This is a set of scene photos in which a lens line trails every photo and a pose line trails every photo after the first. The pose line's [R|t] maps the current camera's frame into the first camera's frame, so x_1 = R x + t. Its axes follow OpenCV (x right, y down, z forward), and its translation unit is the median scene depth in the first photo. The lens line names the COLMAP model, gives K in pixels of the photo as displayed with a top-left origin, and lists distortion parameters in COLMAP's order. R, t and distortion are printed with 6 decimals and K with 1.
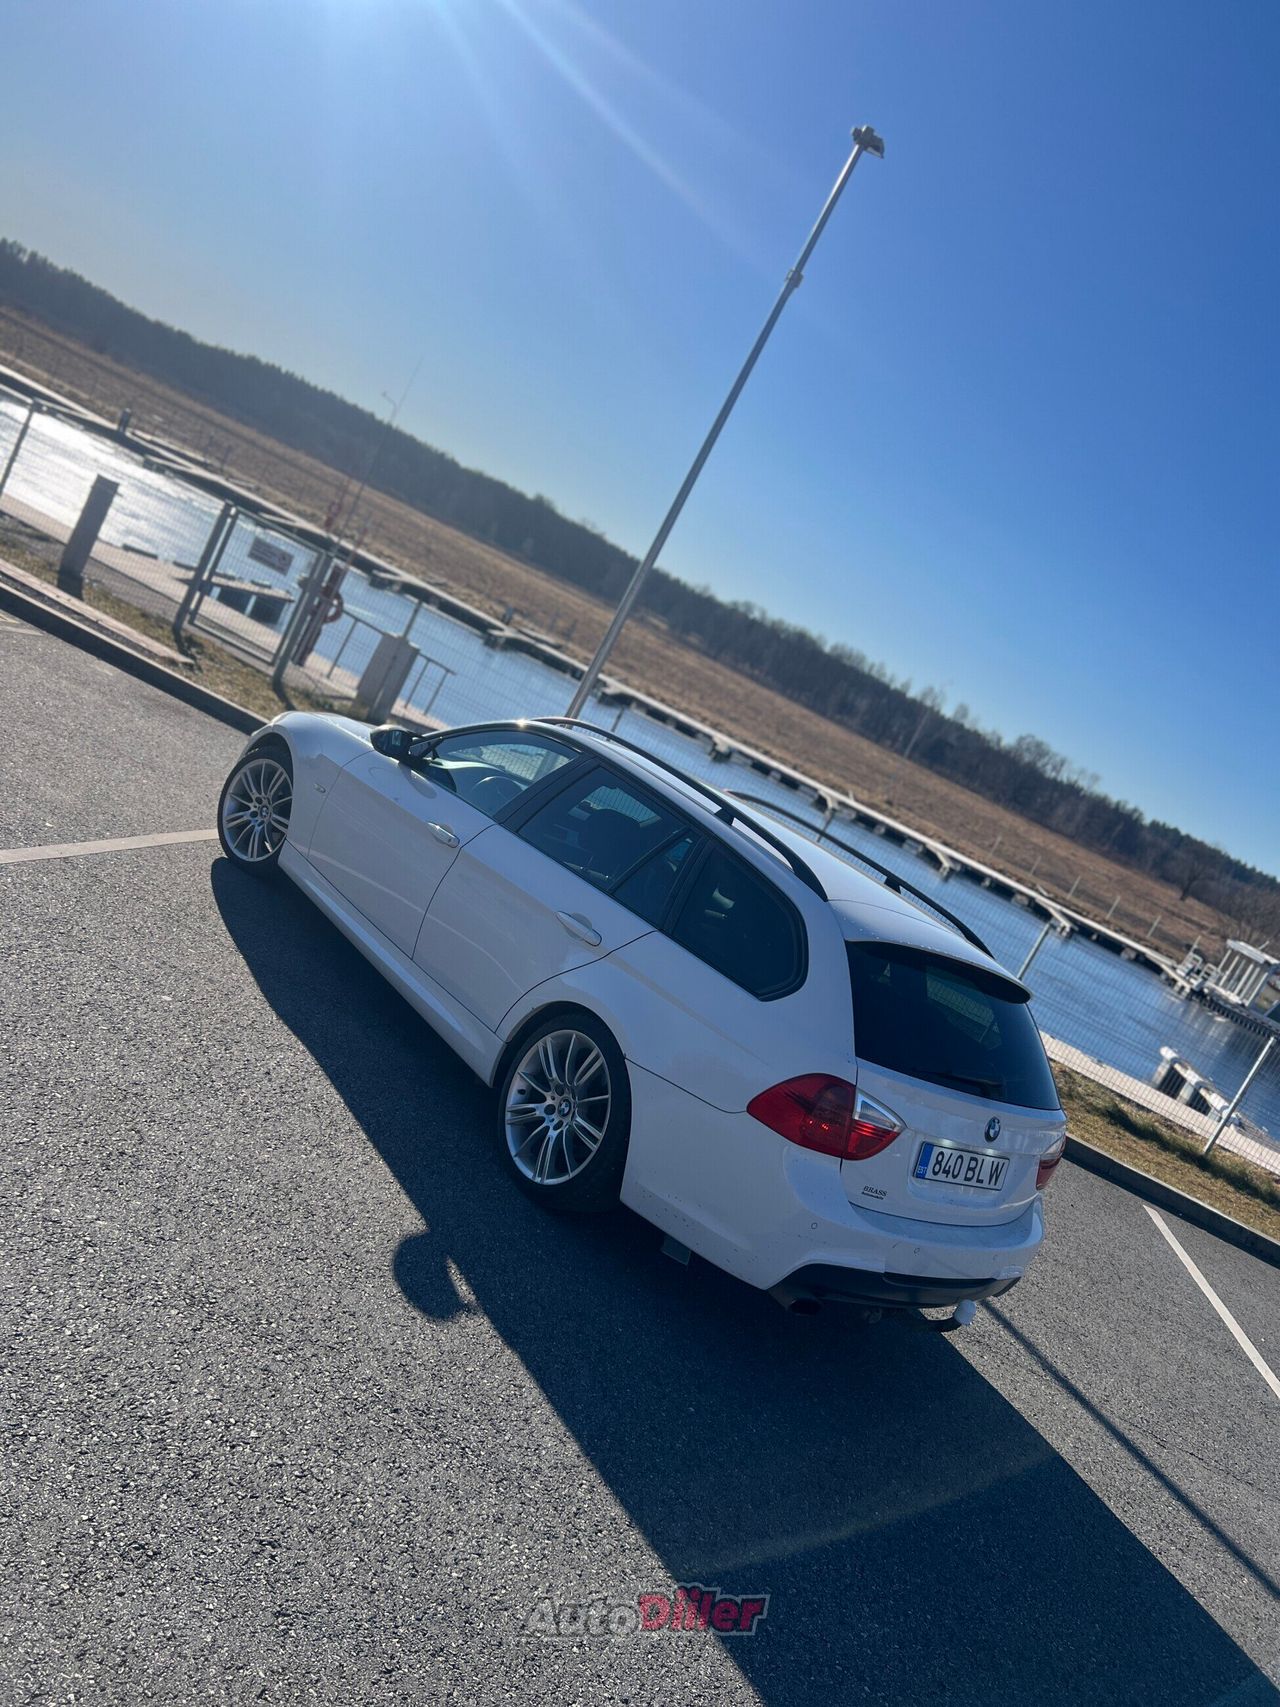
lens RADIAL K [[1272.0, 0, 646.3], [0, 1272.0, 865.4], [0, 0, 1]] dist [0.018120, -0.004250]
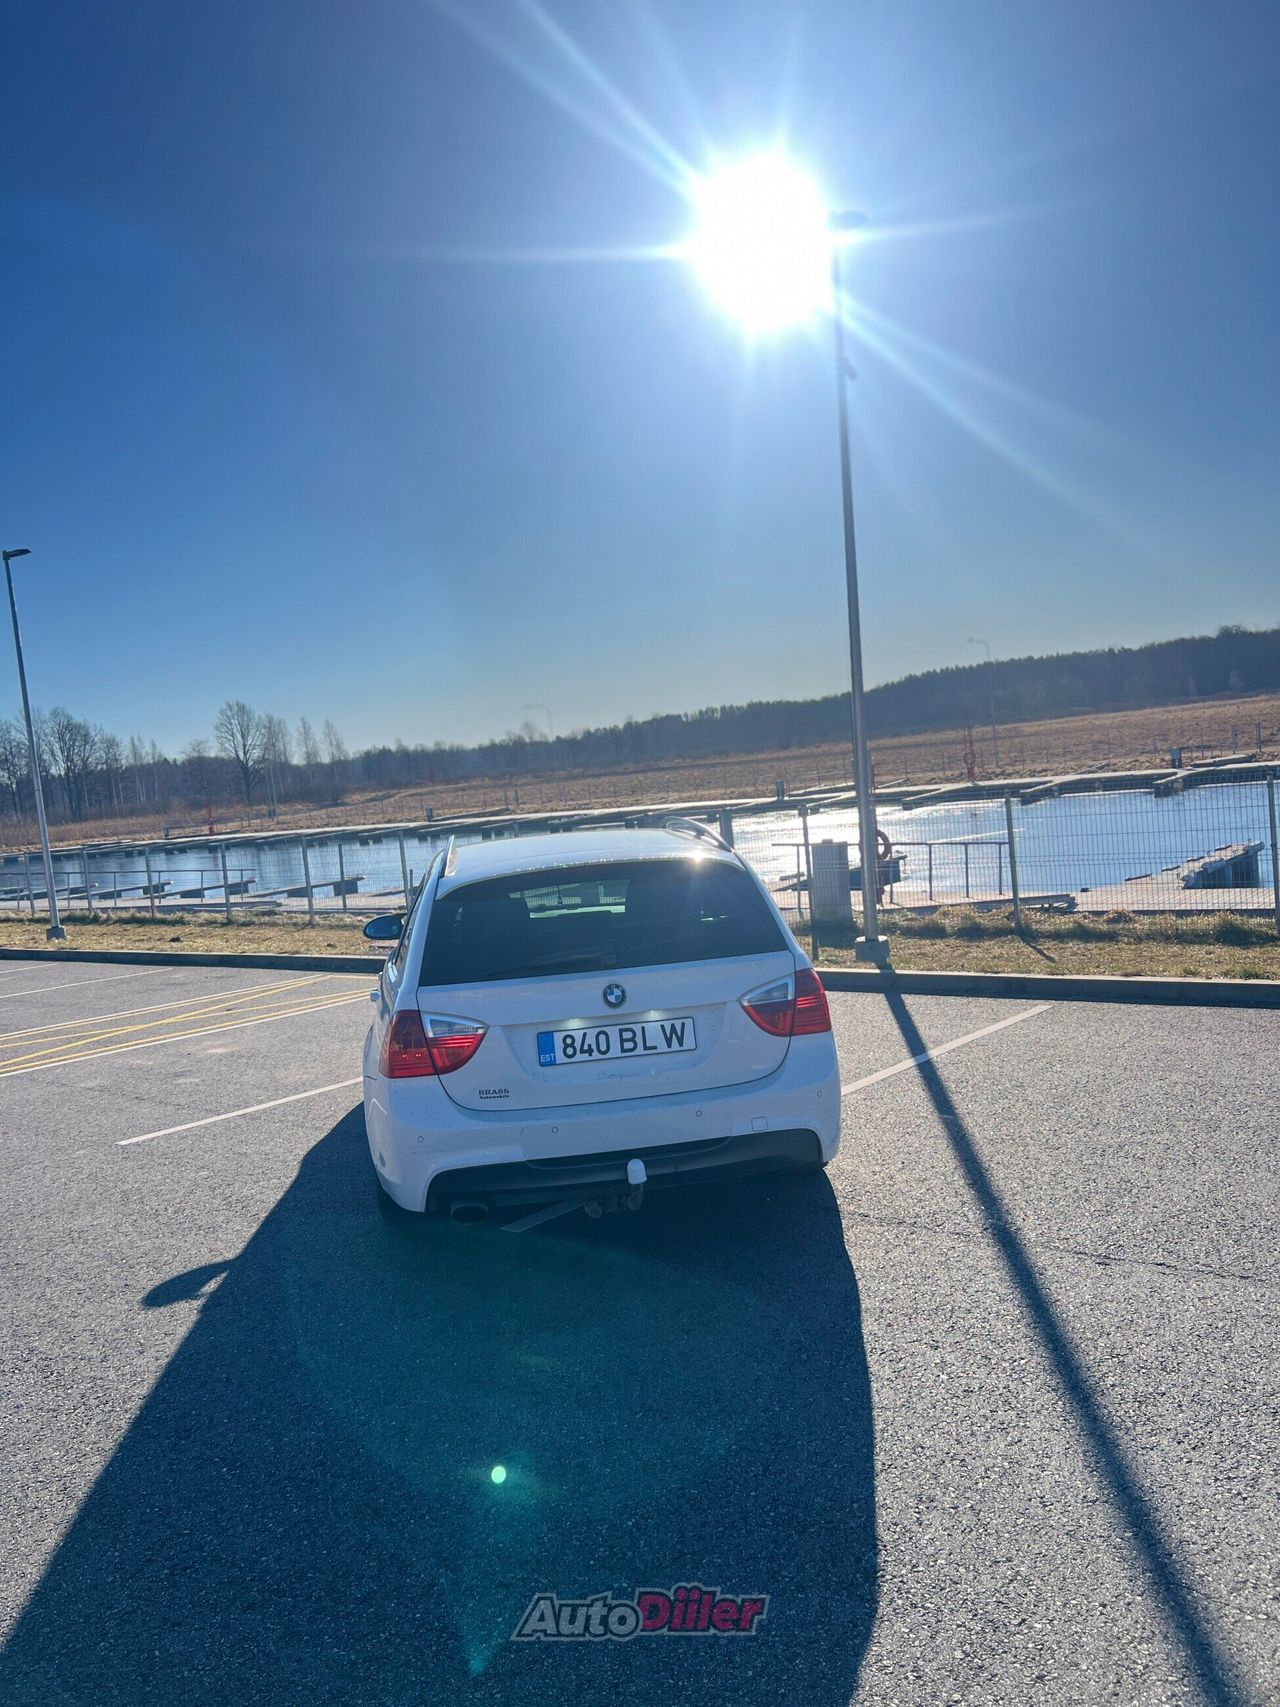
lens RADIAL K [[1275.3, 0, 640.0], [0, 1275.3, 853.5], [0, 0, 1]] dist [0.037885, -0.001109]
pose [[0.717654, -0.487168, -0.497634, 0.848675], [0.369054, 0.872040, -0.321475, 0.442384], [0.590569, 0.047054, 0.805614, 0.171273]]
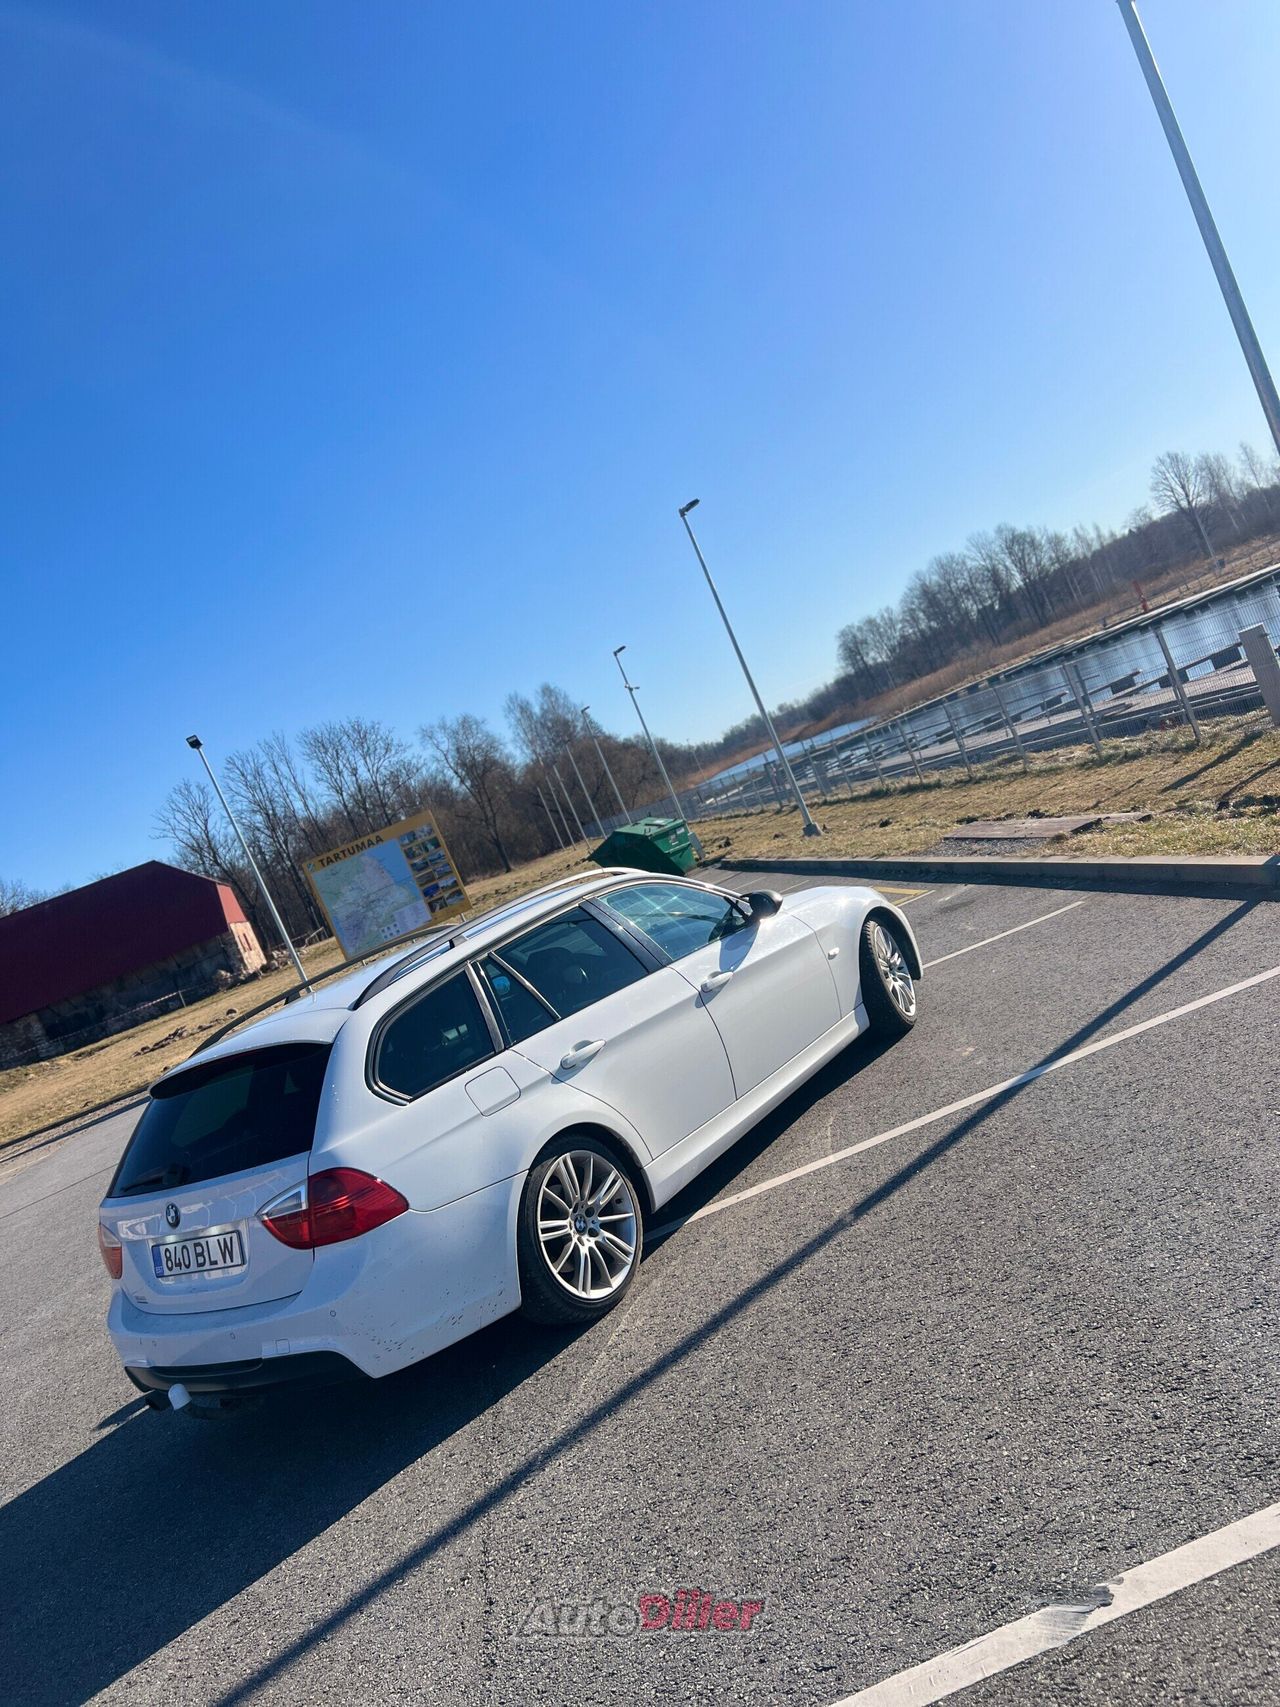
lens RADIAL K [[1272.0, 0, 646.3], [0, 1272.0, 865.4], [0, 0, 1]] dist [0.018120, -0.004250]
pose [[0.053012, -0.461514, -0.885547, 1.347987], [0.300350, 0.853101, -0.426625, 0.522886], [0.952355, -0.243358, 0.183840, 1.236297]]
